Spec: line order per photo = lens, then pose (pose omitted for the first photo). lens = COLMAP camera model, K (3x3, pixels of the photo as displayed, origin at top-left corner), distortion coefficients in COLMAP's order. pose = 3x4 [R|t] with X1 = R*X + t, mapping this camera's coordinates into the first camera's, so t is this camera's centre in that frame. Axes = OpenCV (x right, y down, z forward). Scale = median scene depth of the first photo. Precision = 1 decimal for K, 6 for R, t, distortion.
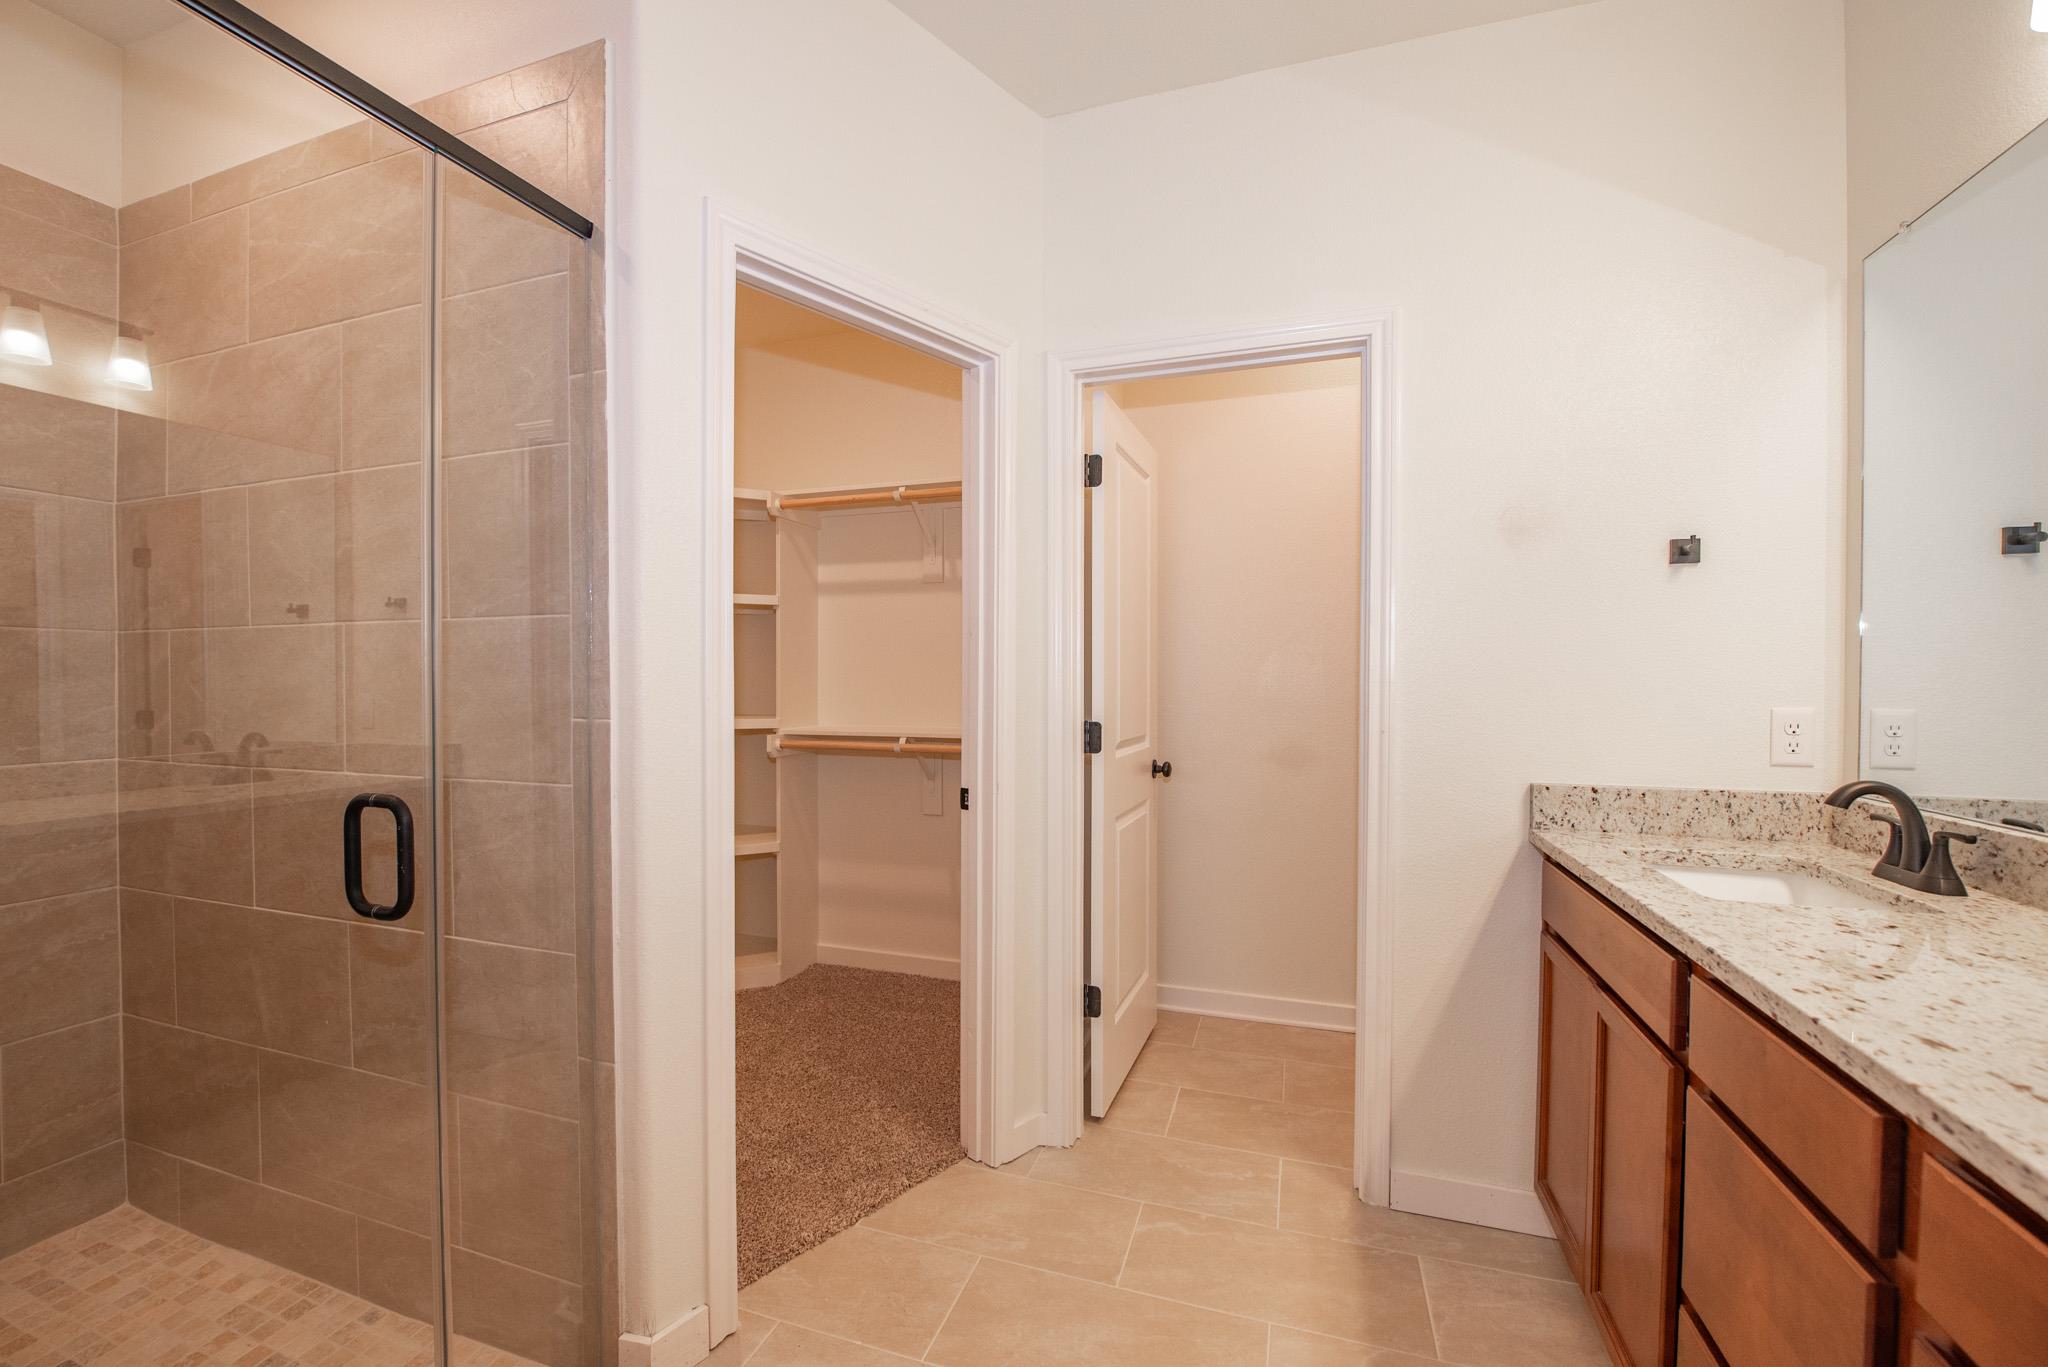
lens RADIAL K [[842.5, 0, 1028.9], [0, 842.5, 692.7], [0, 0, 1]] dist [-0.006535, -0.004909]
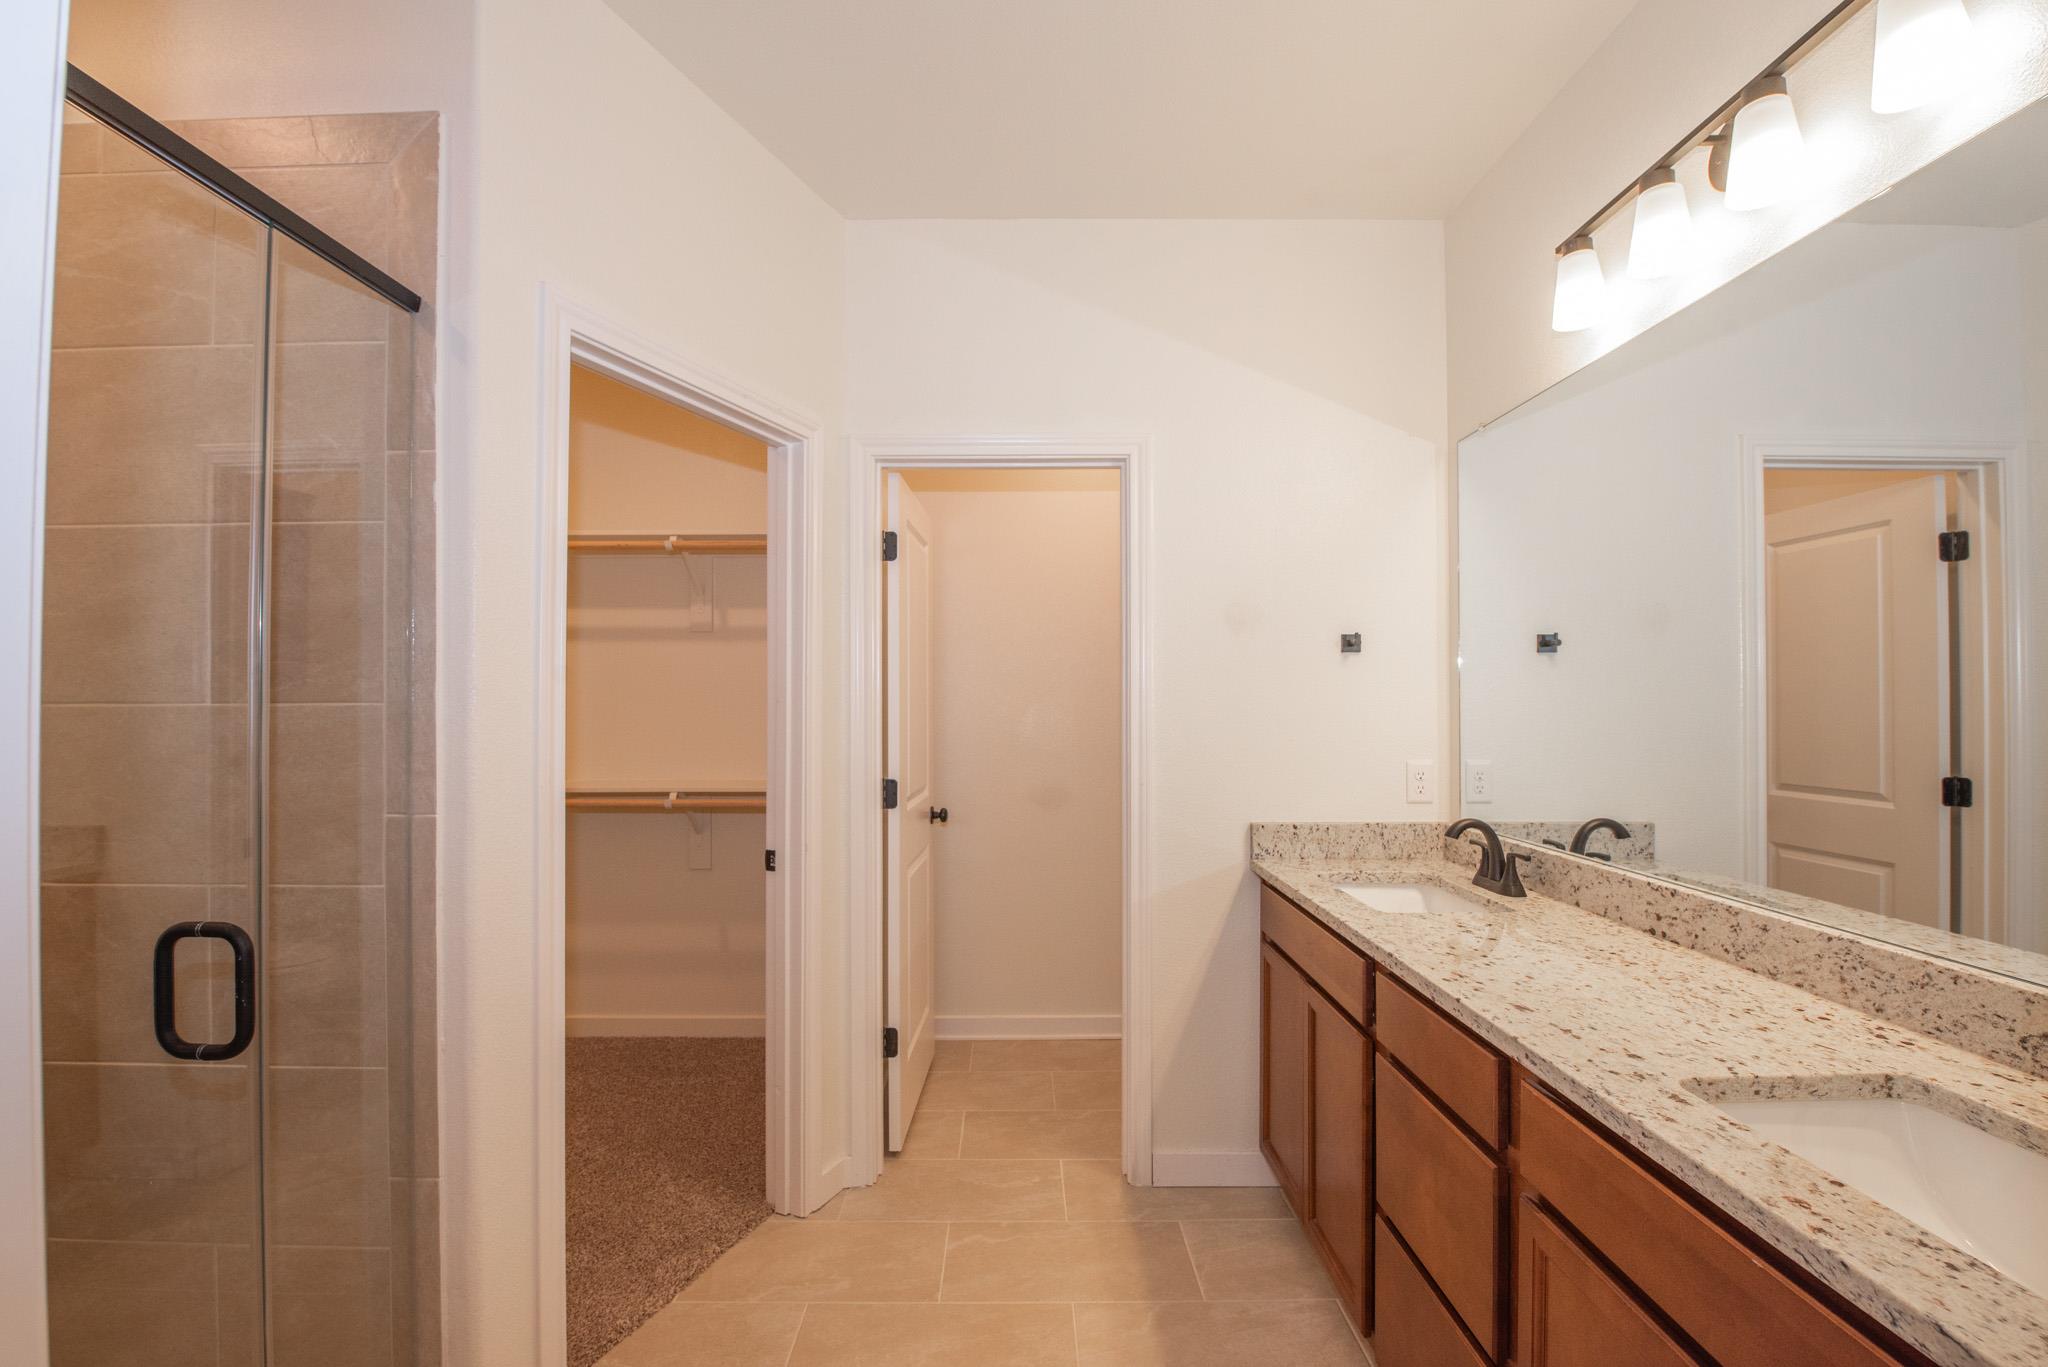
lens RADIAL K [[842.5, 0, 1028.9], [0, 842.5, 692.7], [0, 0, 1]] dist [-0.006535, -0.004909]
pose [[0.946058, 0.001598, 0.323994, -0.133668], [0.006959, 0.999657, -0.025250, -0.060836], [-0.323923, 0.026142, 0.945722, -0.096123]]
